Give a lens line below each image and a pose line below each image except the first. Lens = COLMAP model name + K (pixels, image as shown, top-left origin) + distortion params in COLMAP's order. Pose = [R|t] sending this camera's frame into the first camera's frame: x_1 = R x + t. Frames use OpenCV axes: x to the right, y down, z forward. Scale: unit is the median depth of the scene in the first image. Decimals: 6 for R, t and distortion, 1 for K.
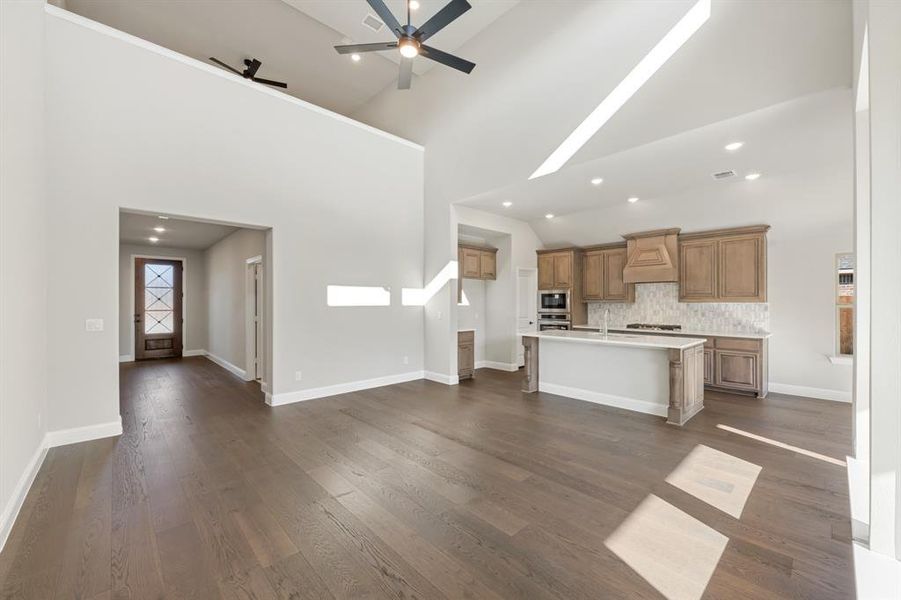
lens RADIAL K [[363.0, 0, 447.9], [0, 363.0, 302.9], [0, 0, 1]] dist [-0.000973, -0.000673]
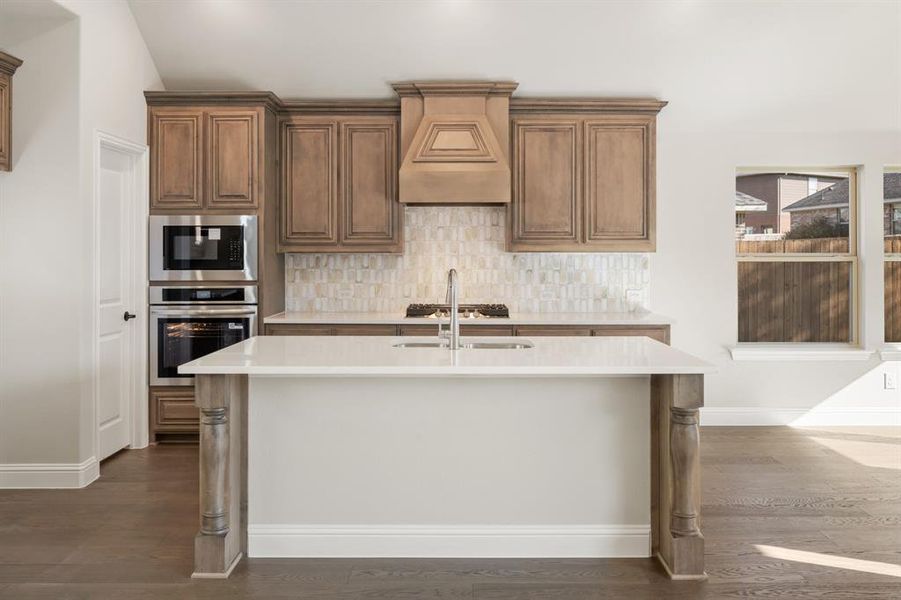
lens RADIAL K [[733.8, 0, 464.1], [0, 733.8, 258.2], [0, 0, 1]] dist [-0.003799, -0.002092]
pose [[0.679001, -0.002866, 0.734132, -0.056259], [0.000788, 0.999995, 0.003175, 0.002965], [-0.734137, -0.001577, 0.678999, 0.447975]]
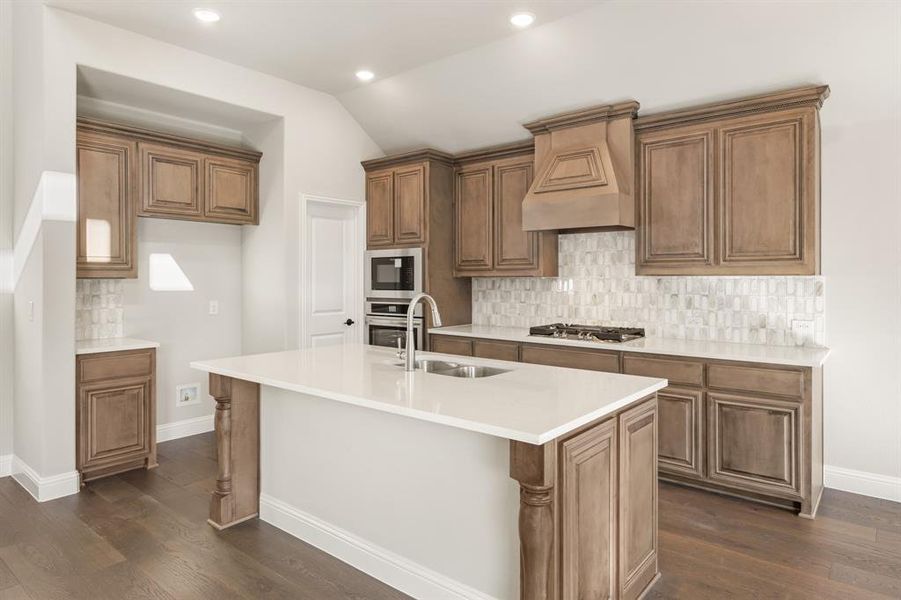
lens RADIAL K [[542.1, 0, 461.5], [0, 542.1, 279.9], [0, 0, 1]] dist [-0.008519, 0.004614]
pose [[0.989857, -0.001297, 0.142062, 0.348861], [0.001138, 0.999999, 0.001198, 0.002456], [-0.142064, -0.001024, 0.989857, 0.404369]]
